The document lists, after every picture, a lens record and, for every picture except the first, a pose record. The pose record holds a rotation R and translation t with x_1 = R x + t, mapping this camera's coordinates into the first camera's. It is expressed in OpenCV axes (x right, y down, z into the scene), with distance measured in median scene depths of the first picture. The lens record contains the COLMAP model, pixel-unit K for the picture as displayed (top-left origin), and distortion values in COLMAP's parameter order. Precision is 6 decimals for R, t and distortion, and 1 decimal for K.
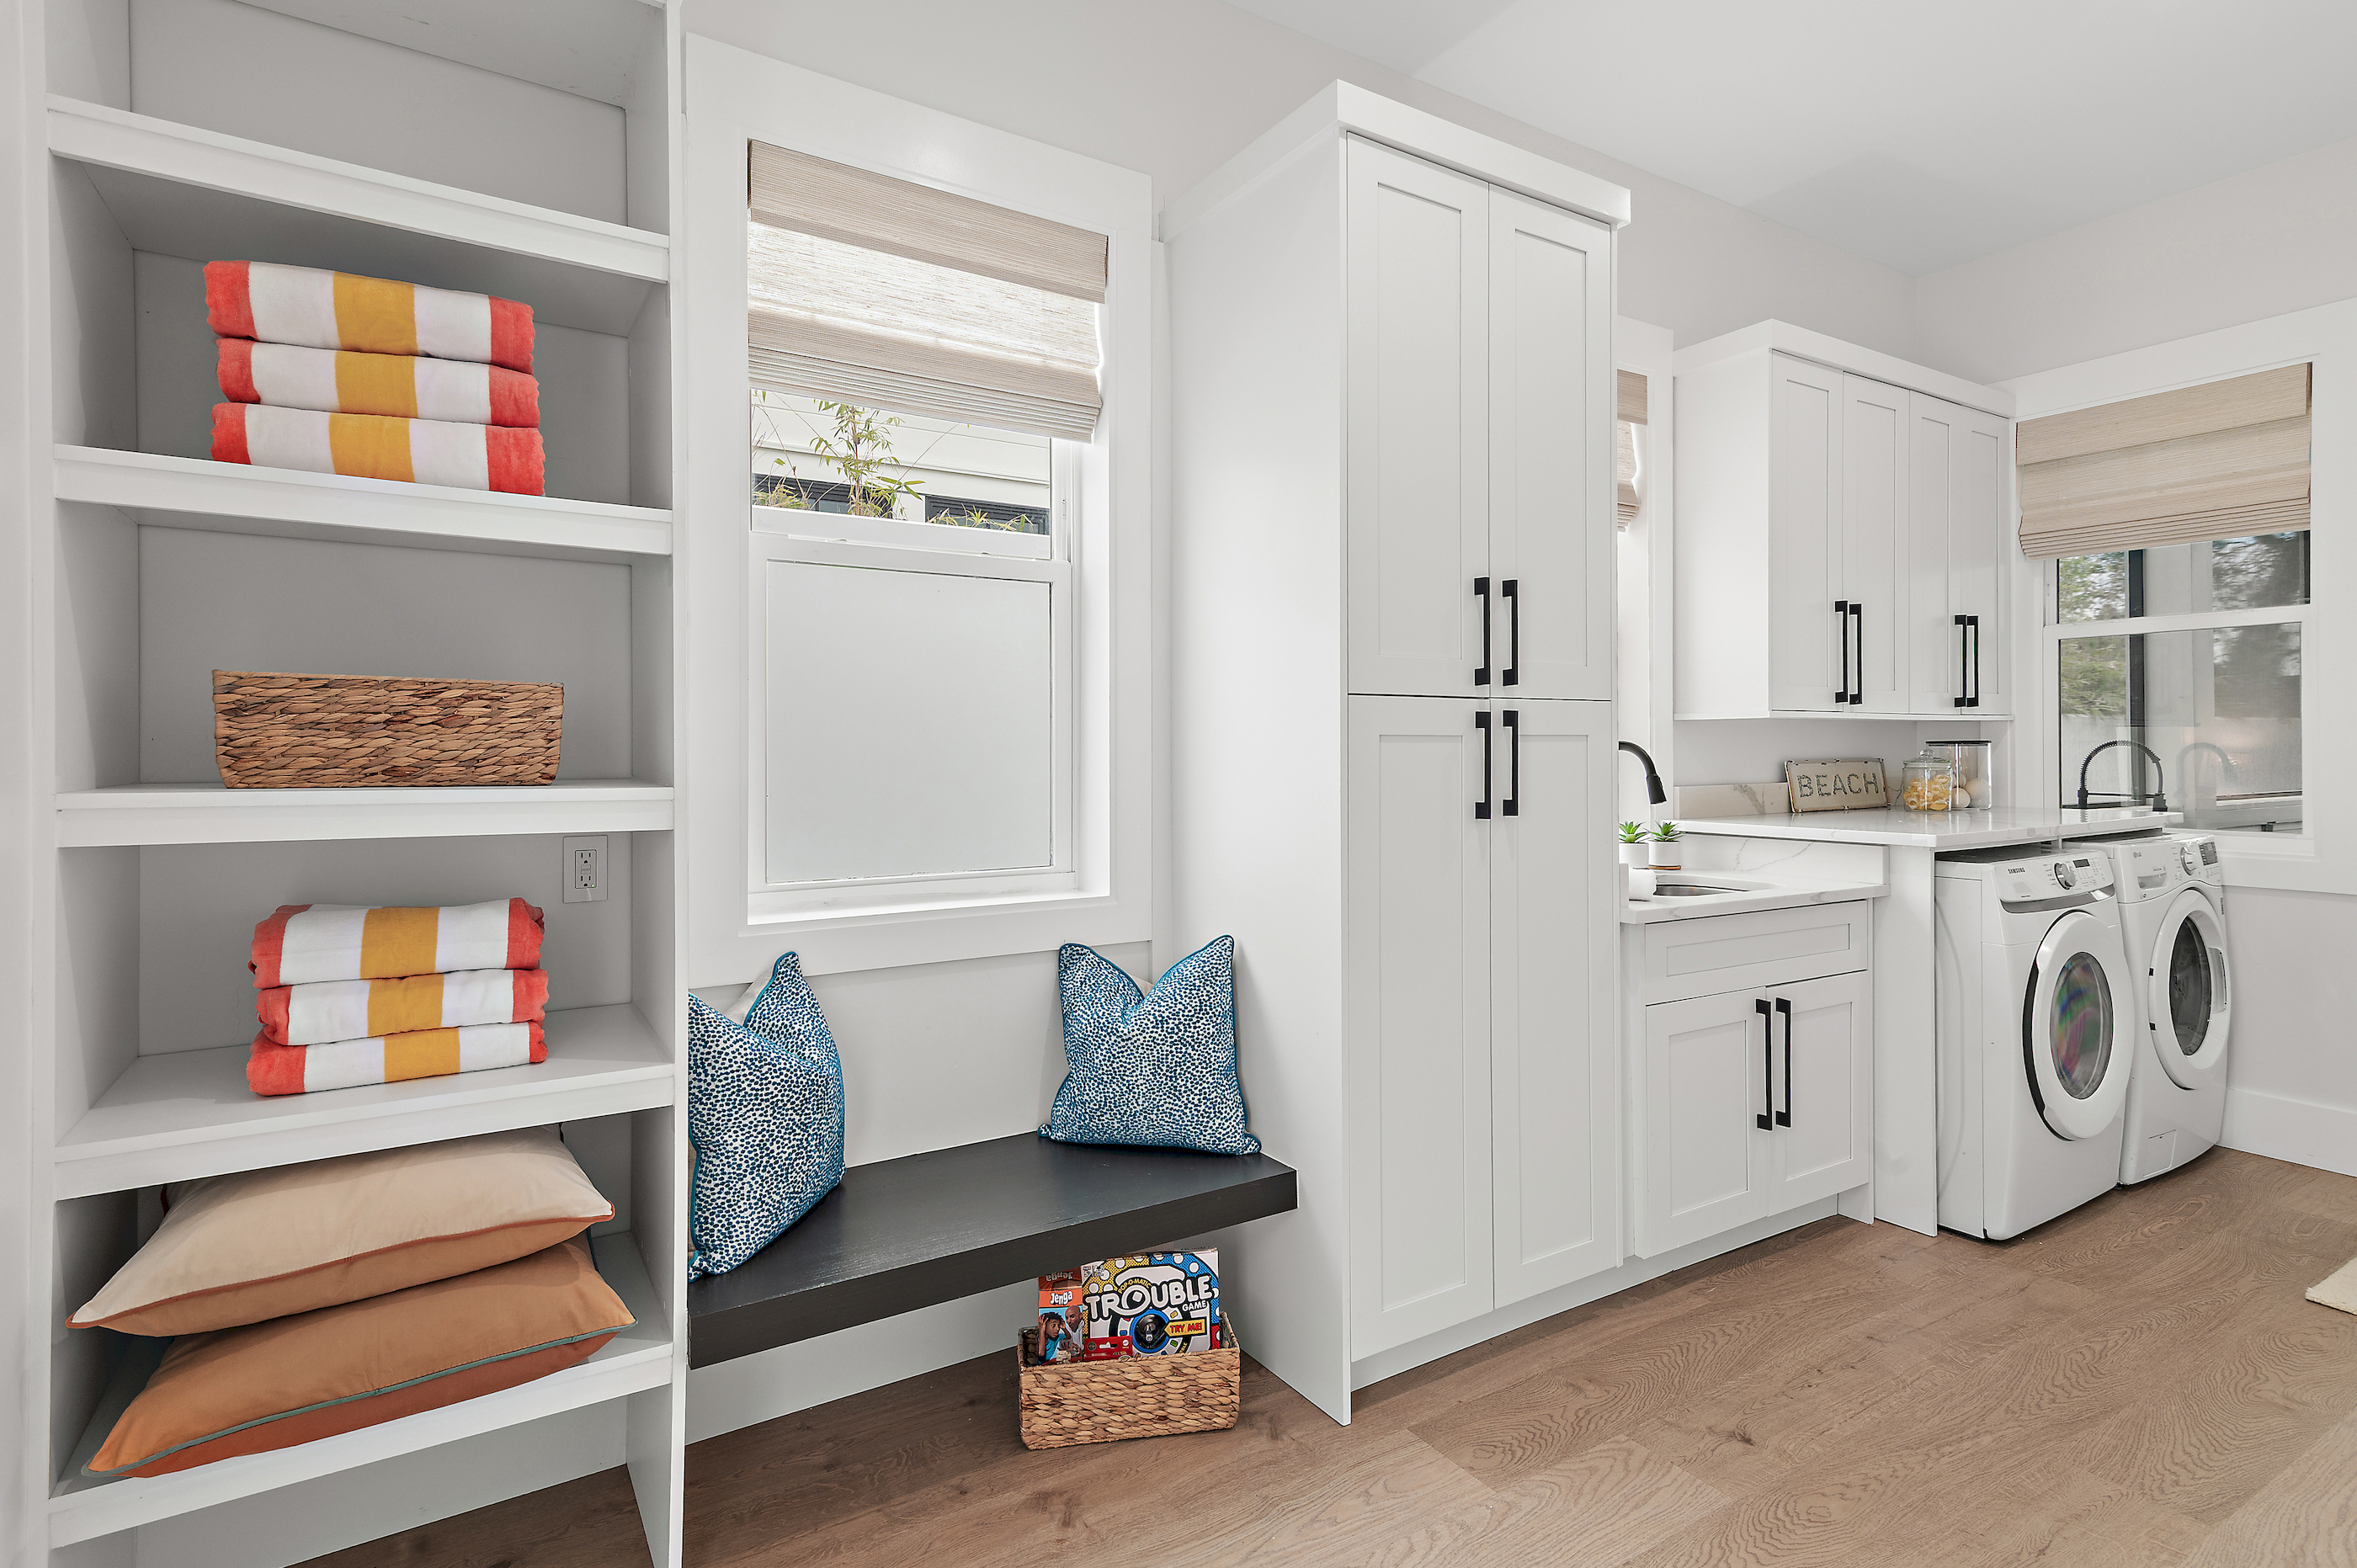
lens RADIAL K [[1172.2, 0, 1162.8], [0, 1172.2, 735.8], [0, 0, 1]] dist [0.016174, -0.000469]
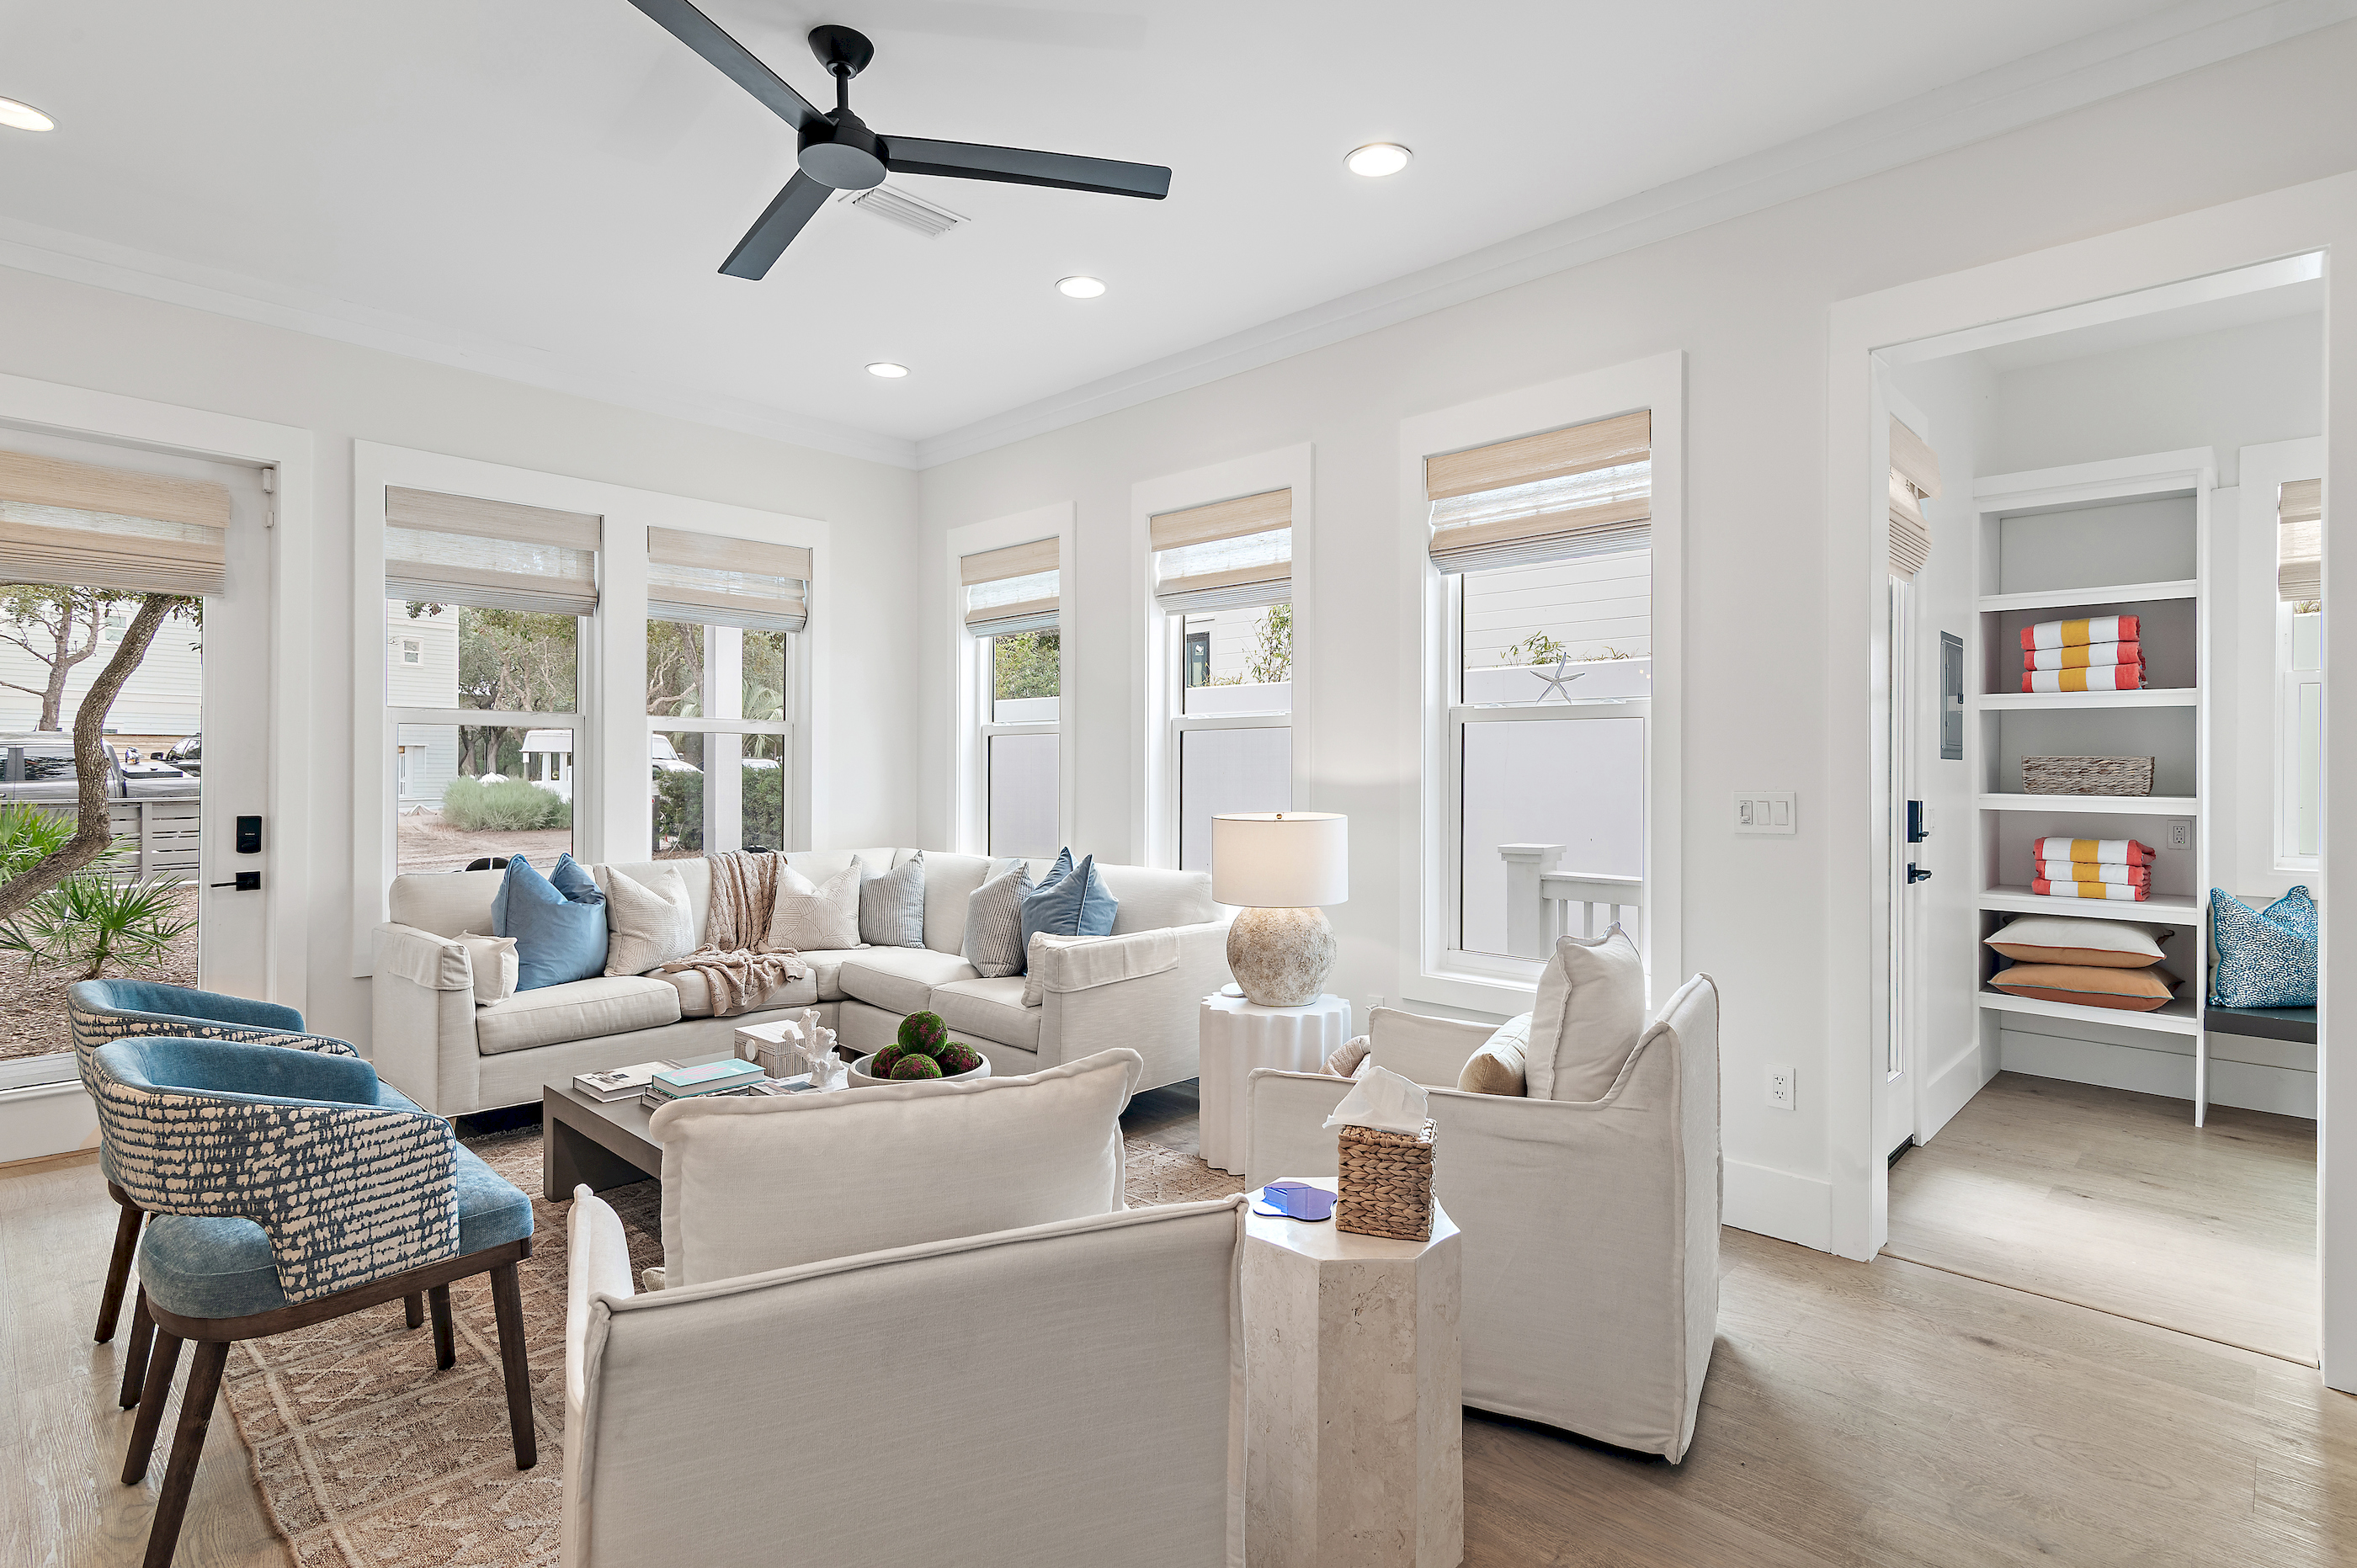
lens RADIAL K [[1172.2, 0, 1176.6], [0, 1172.2, 774.9], [0, 0, 1]] dist [0.016174, -0.000469]
pose [[0.249571, 0.003297, -0.968351, 1.589982], [-0.002169, 0.999994, 0.002846, -0.009564], [0.968354, 0.001390, 0.249577, -1.855042]]
